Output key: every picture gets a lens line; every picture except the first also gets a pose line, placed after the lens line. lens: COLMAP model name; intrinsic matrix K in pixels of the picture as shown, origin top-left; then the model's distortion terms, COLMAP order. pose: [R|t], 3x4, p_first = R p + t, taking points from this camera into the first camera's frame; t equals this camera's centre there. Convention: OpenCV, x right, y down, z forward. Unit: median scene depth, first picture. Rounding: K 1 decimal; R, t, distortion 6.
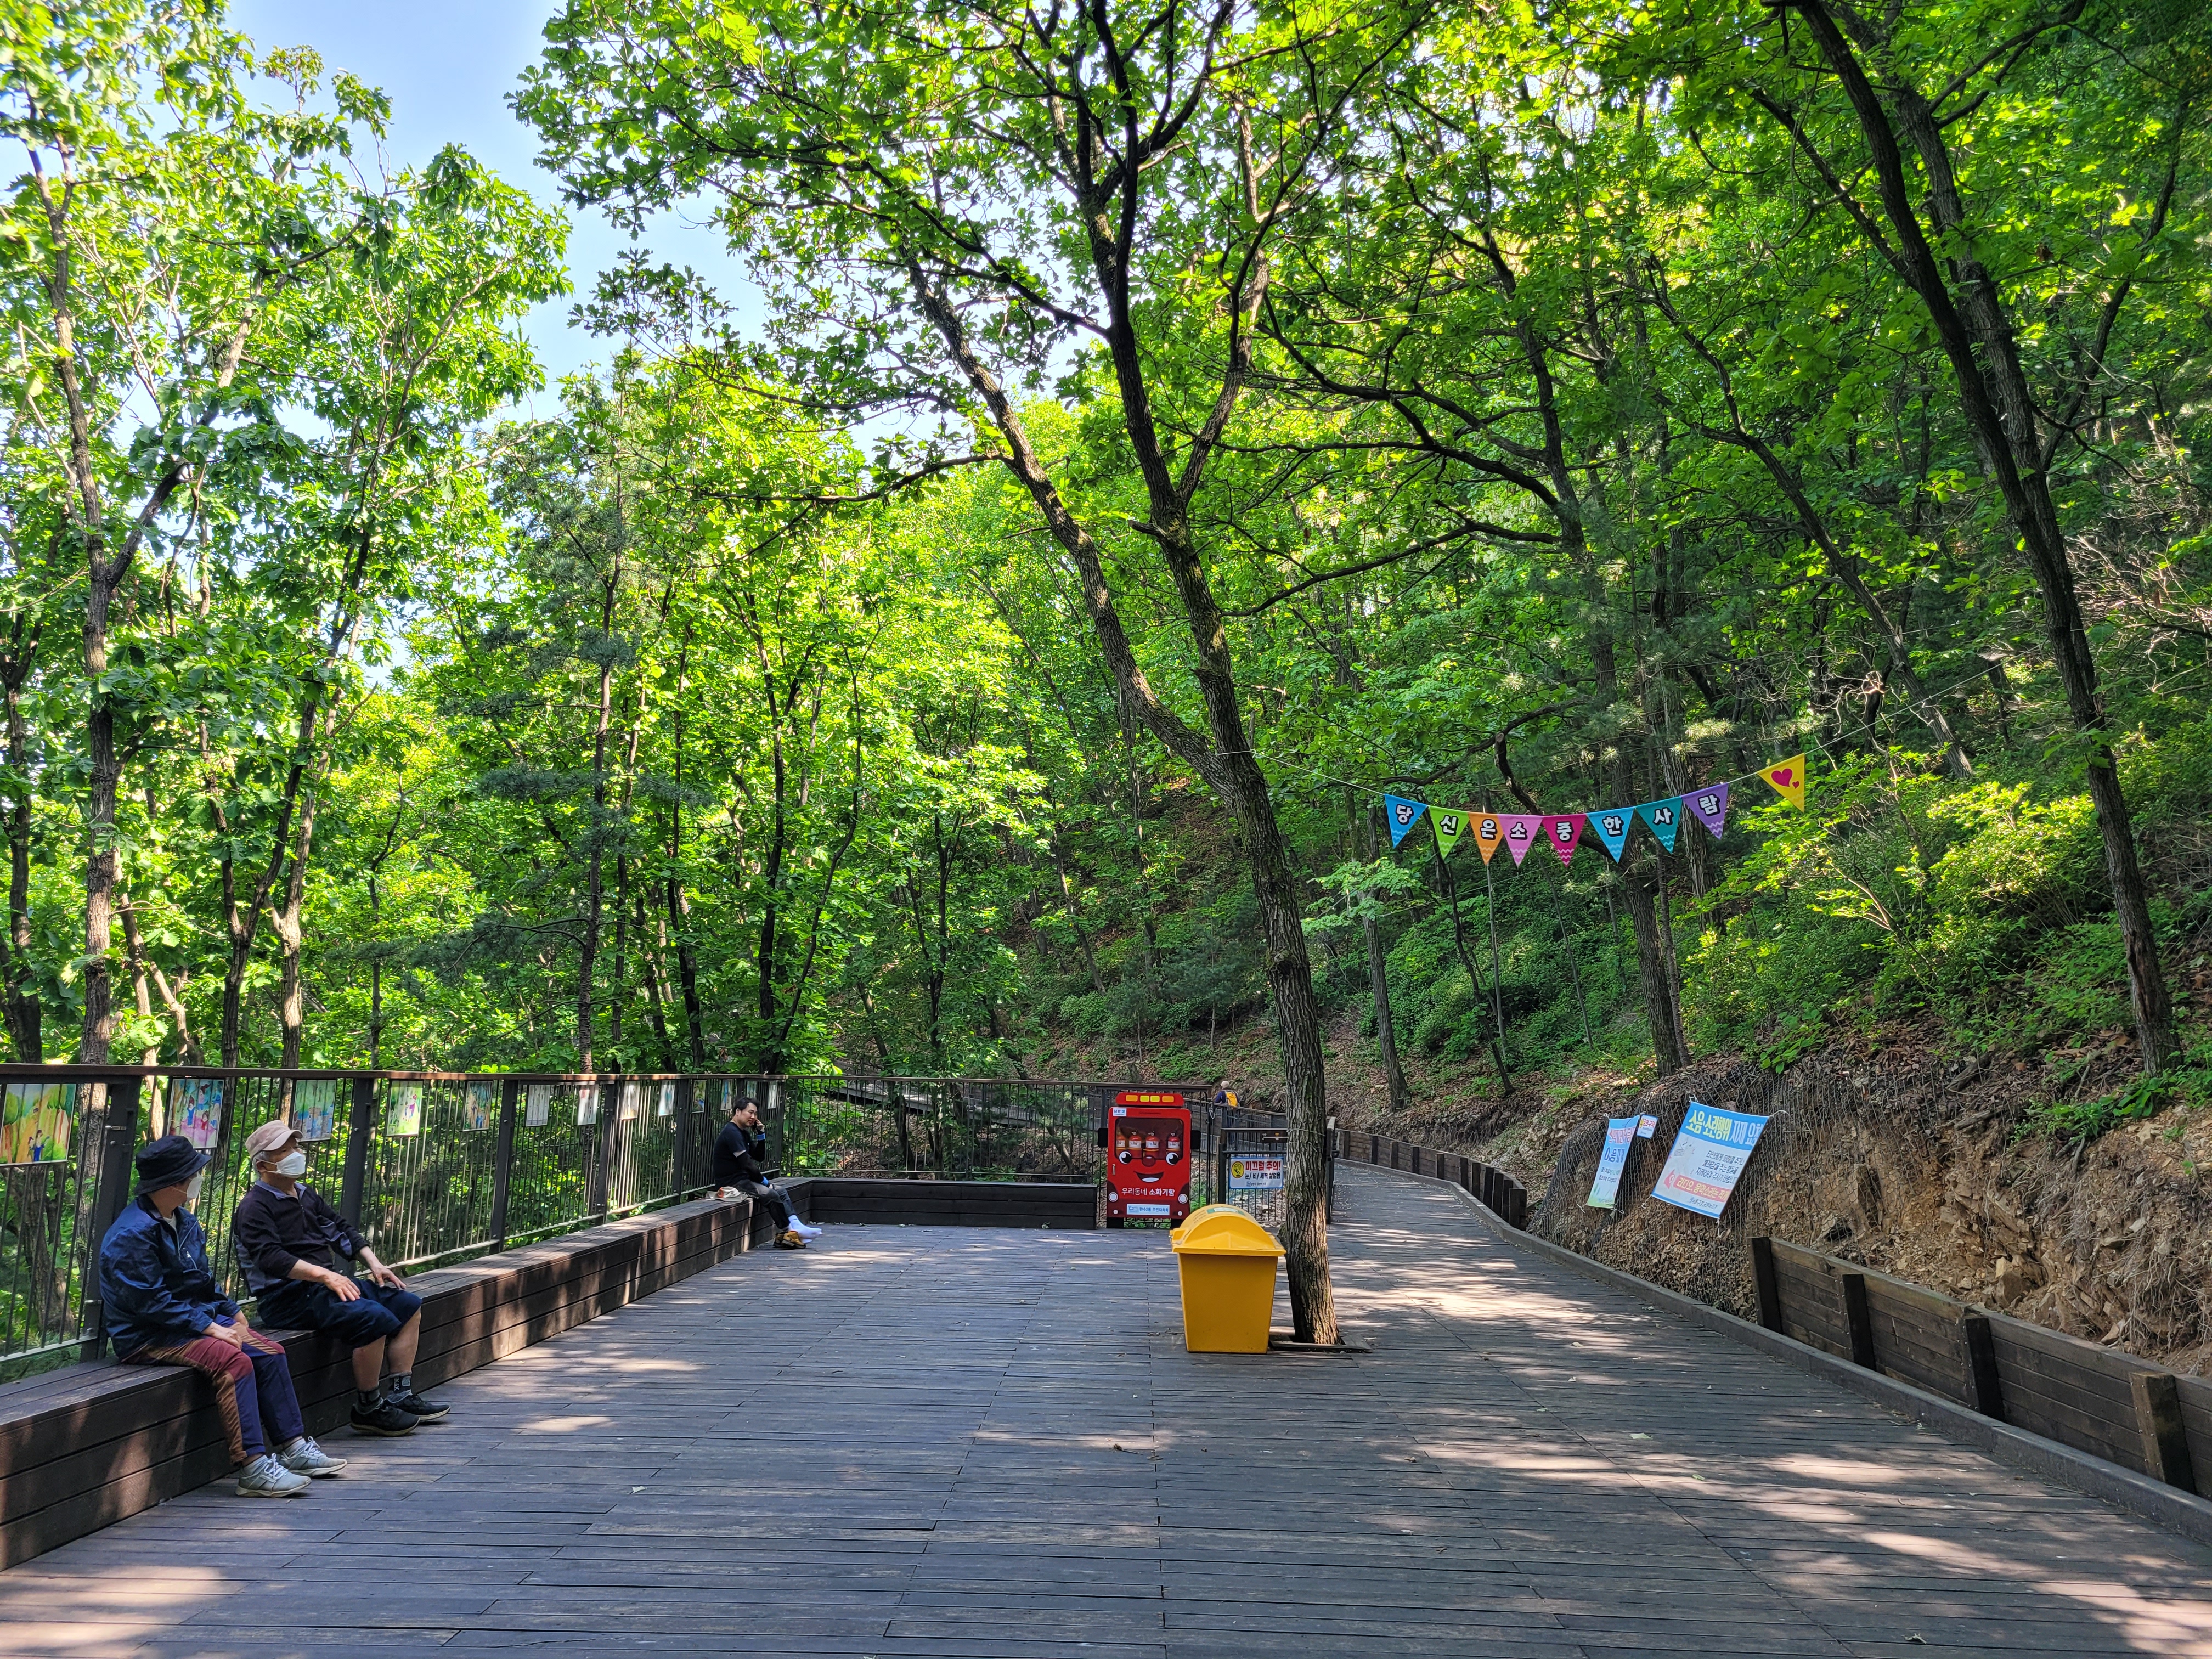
lens RADIAL K [[1672.6, 0, 1109.5], [0, 1672.6, 830.9], [0, 0, 1]] dist [0.039876, 0.010690]
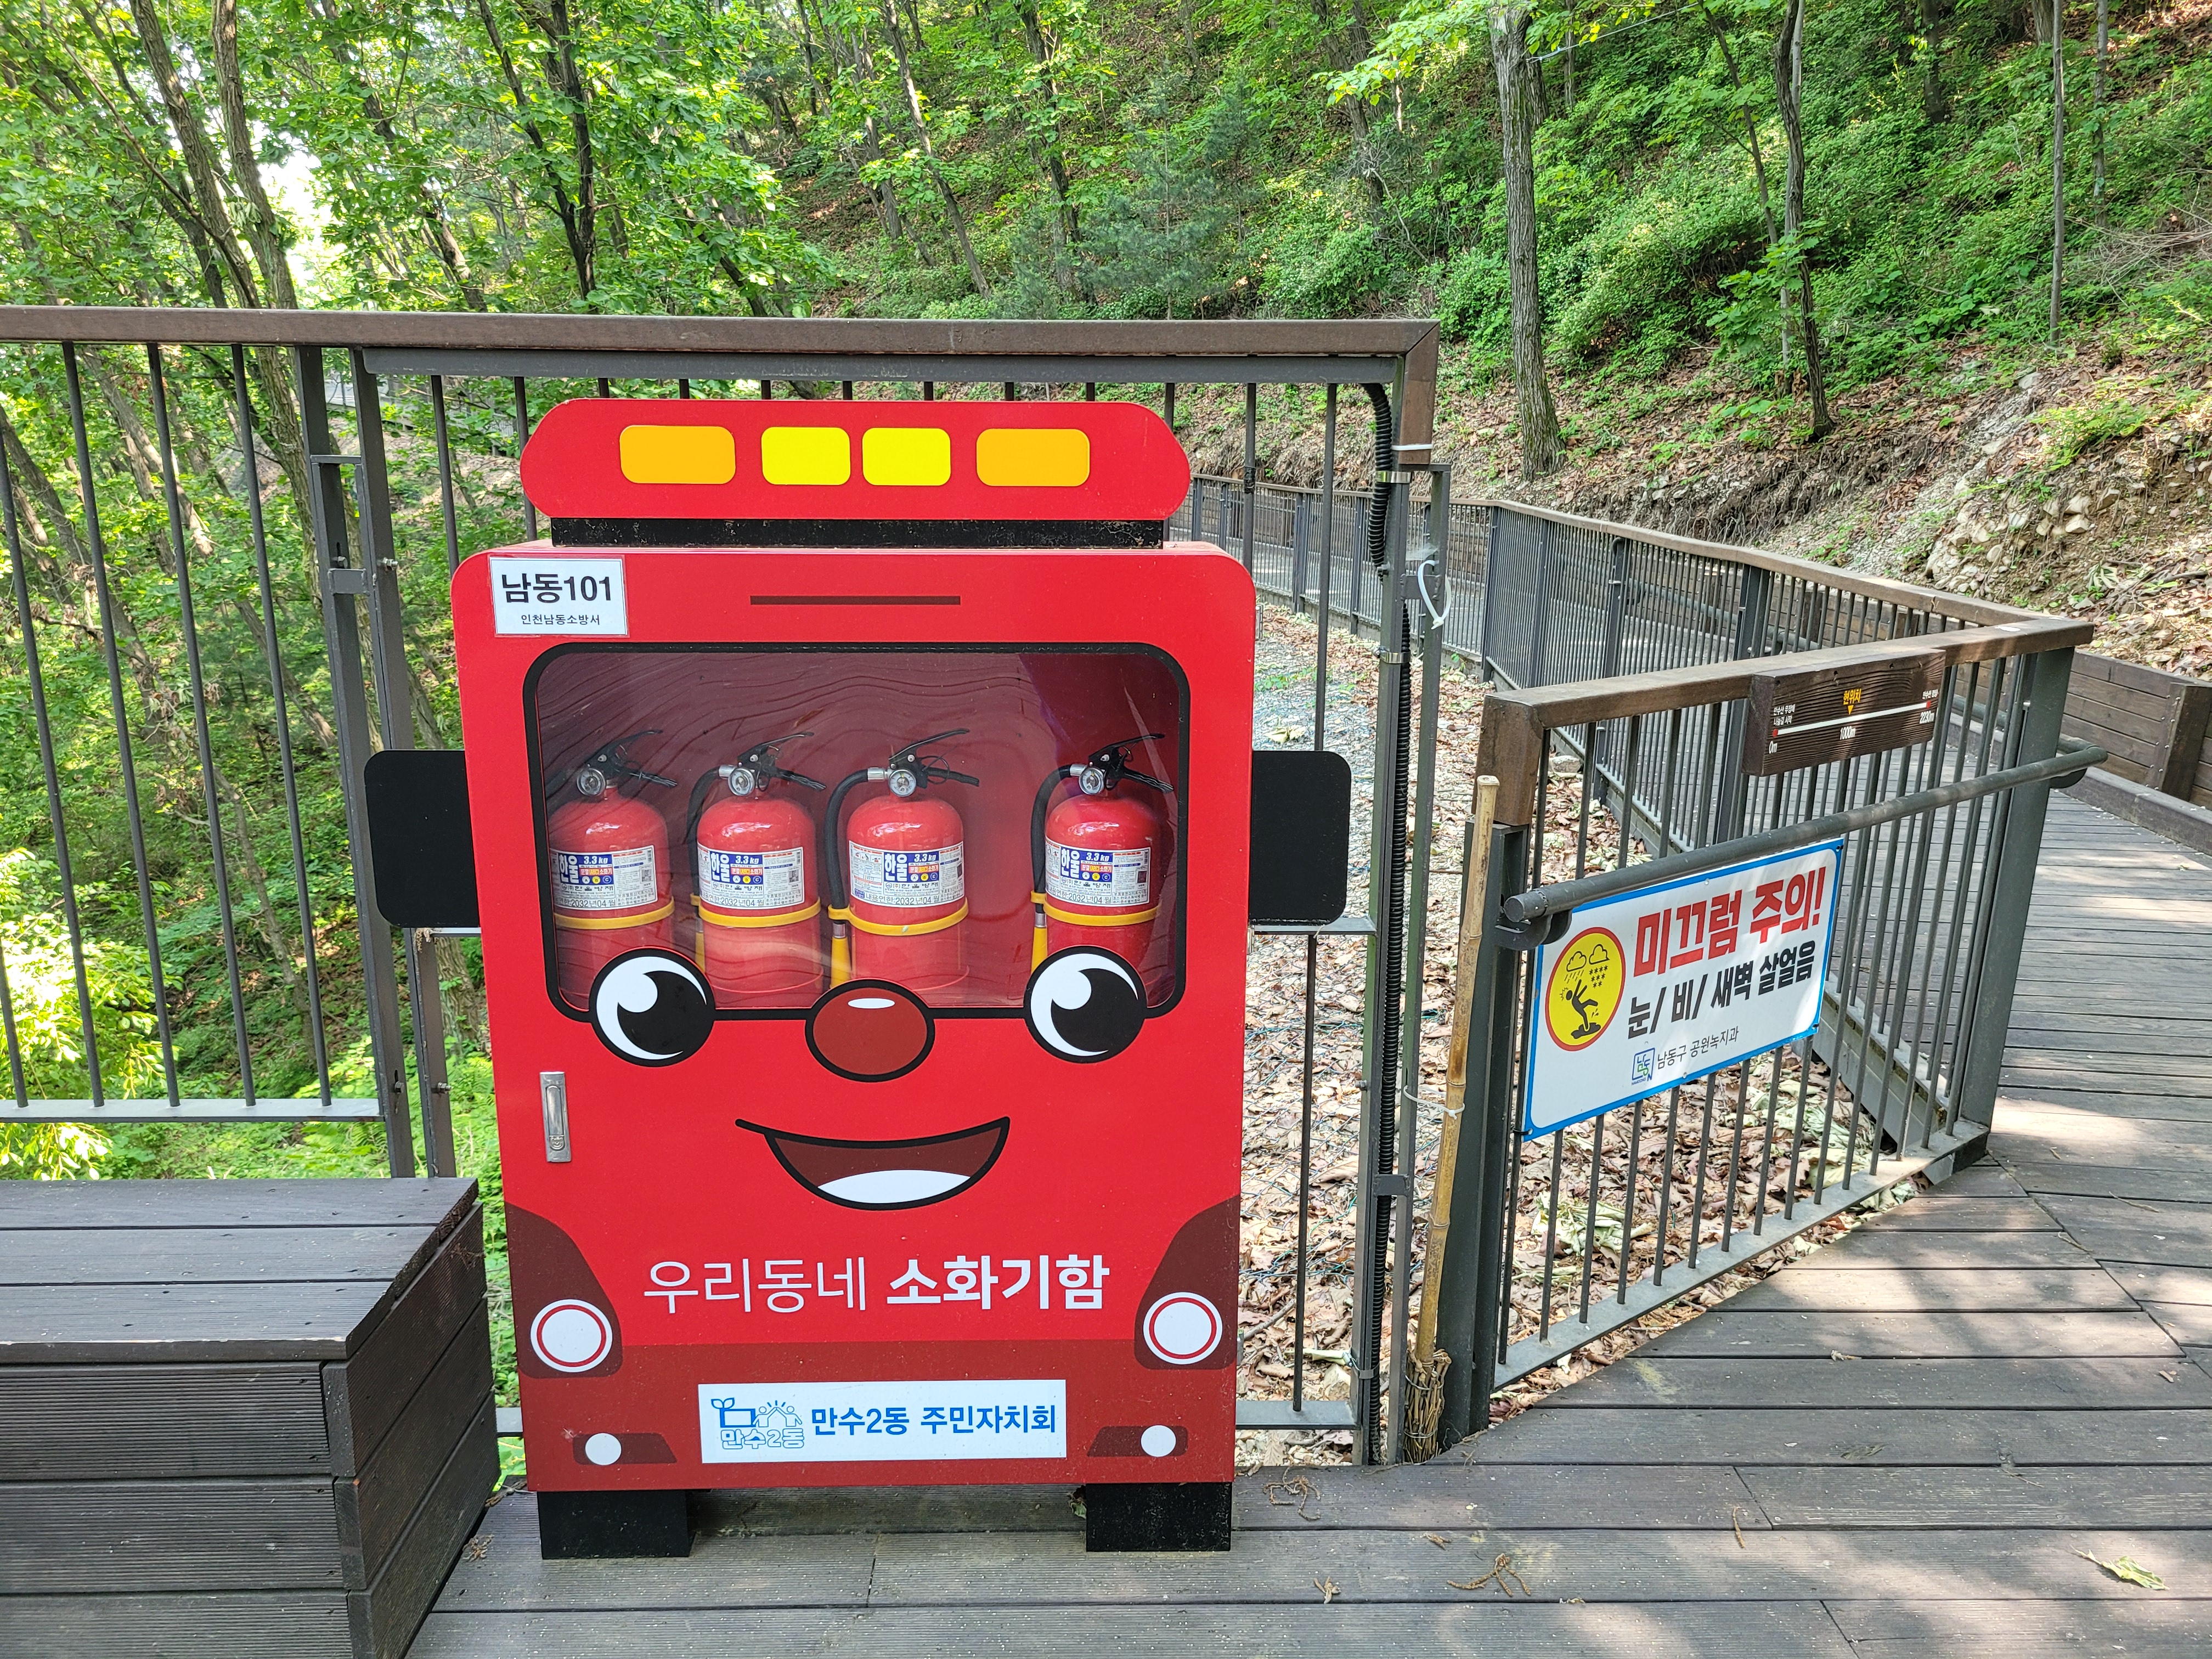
lens RADIAL K [[1672.6, 0, 1105.6], [0, 1672.6, 836.4], [0, 0, 1]] dist [0.039876, 0.010690]
pose [[0.999014, -0.035177, 0.027101, 0.036293], [0.022830, 0.930328, 0.366018, 0.144606], [-0.038088, -0.365038, 0.930213, 0.897243]]
